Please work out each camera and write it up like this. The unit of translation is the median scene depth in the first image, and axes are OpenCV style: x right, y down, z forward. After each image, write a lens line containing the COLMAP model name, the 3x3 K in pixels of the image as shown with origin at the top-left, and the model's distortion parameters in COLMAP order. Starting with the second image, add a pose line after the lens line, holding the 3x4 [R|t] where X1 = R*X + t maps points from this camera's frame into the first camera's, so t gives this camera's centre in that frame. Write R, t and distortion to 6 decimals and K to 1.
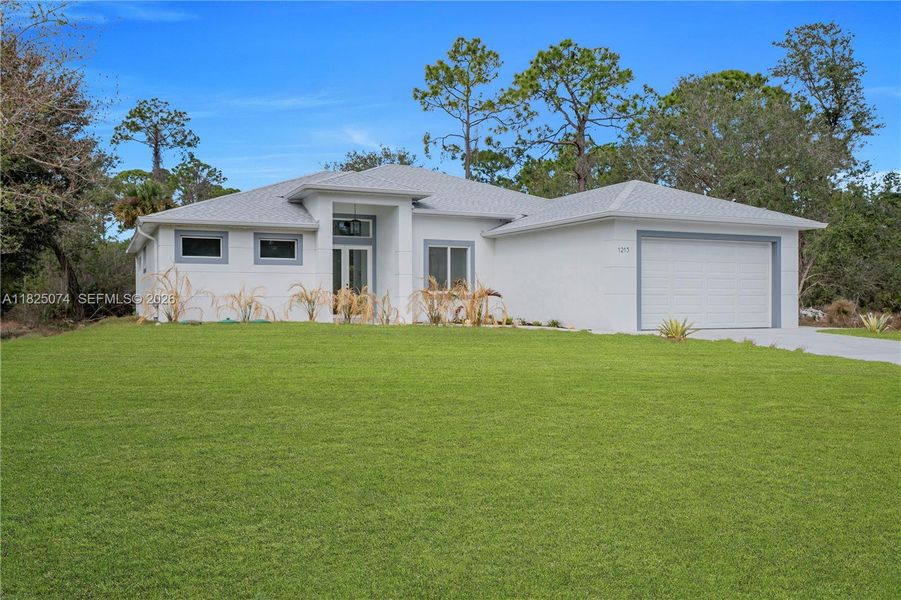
lens RADIAL K [[734.9, 0, 452.7], [0, 734.9, 303.5], [0, 0, 1]] dist [0.010113, 0.054543]
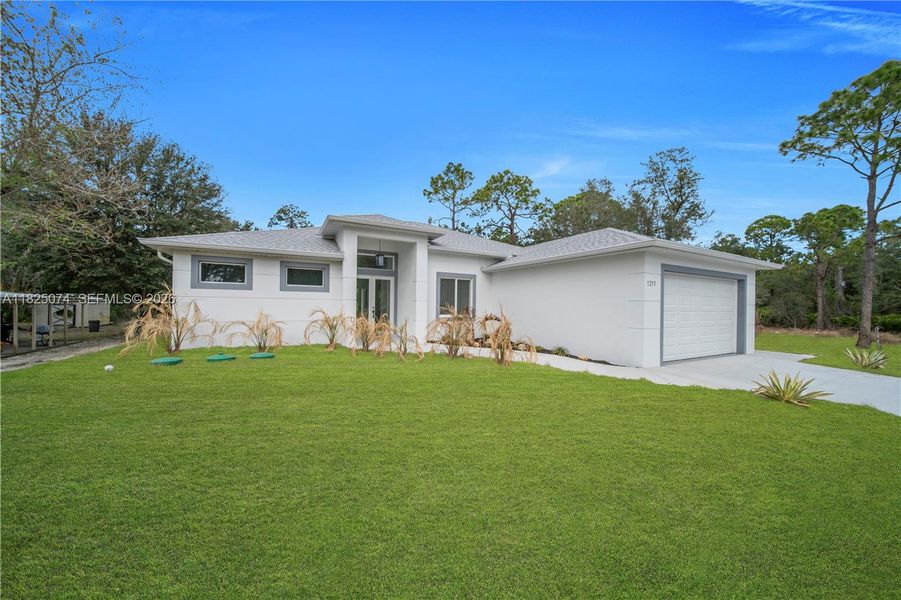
lens RADIAL K [[308.5, 0, 450.7], [0, 308.5, 304.1], [0, 0, 1]] dist [-0.001889, -0.000128]
pose [[0.998478, 0.015928, 0.052810, -0.040699], [-0.015586, 0.999855, -0.006882, -0.029960], [-0.052912, 0.006048, 0.998581, 0.470712]]
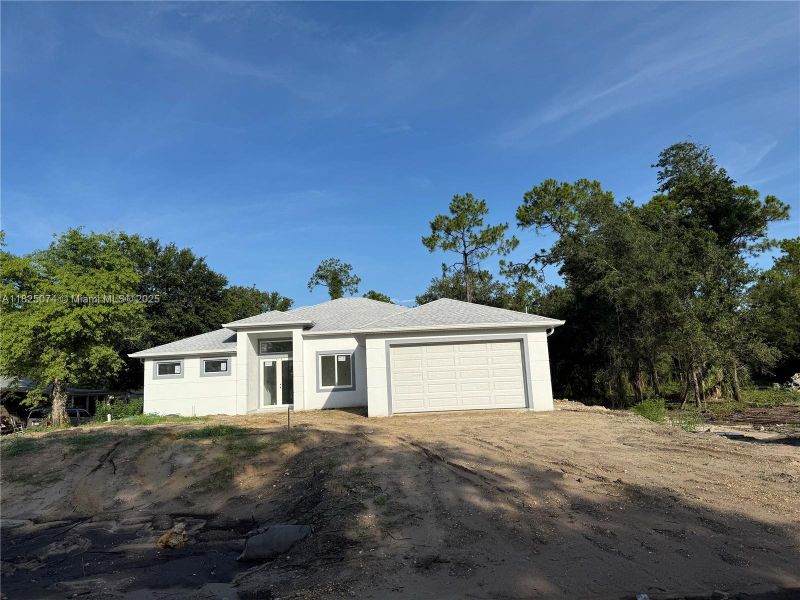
lens RADIAL K [[539.1, 0, 400.0], [0, 539.1, 300.0], [0, 0, 1]] dist [0.070819, 0.000336]
pose [[0.917556, -0.100602, -0.384670, 0.525663], [0.043883, 0.987174, -0.153499, -0.014784], [0.395178, 0.123963, 0.910202, 0.059871]]
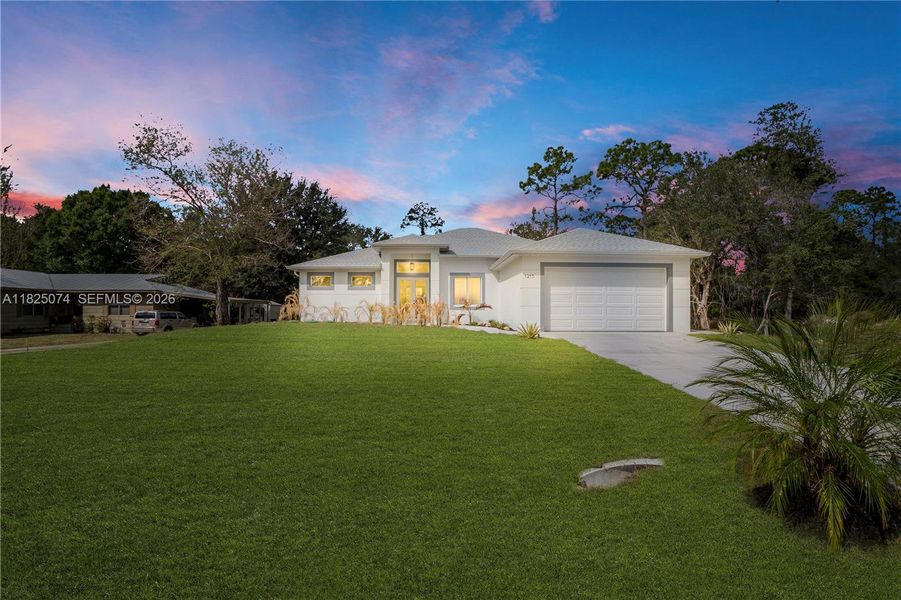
lens RADIAL K [[428.4, 0, 453.0], [0, 428.4, 308.9], [0, 0, 1]] dist [-0.049272, 0.000520]
pose [[0.916751, 0.002730, -0.399450, 0.335346], [-0.005651, 0.999965, -0.006136, -0.001348], [0.399419, 0.007882, 0.916735, 0.123043]]
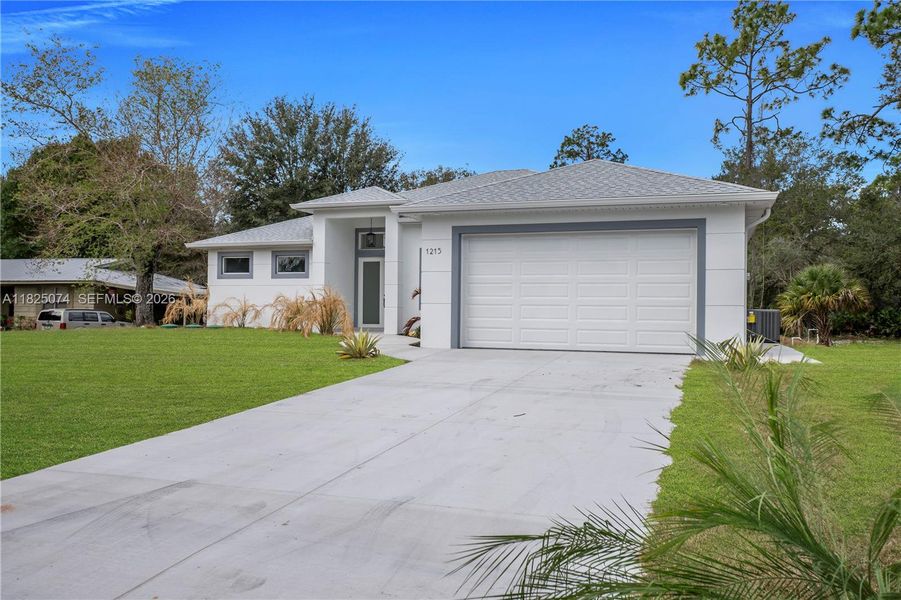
lens RADIAL K [[734.9, 0, 452.7], [0, 734.9, 303.5], [0, 0, 1]] dist [0.010113, 0.054543]
pose [[0.718350, 0.000621, -0.695681, 0.646451], [-0.013897, 0.999813, -0.013457, -0.001557], [0.695543, 0.019334, 0.718224, 0.317415]]
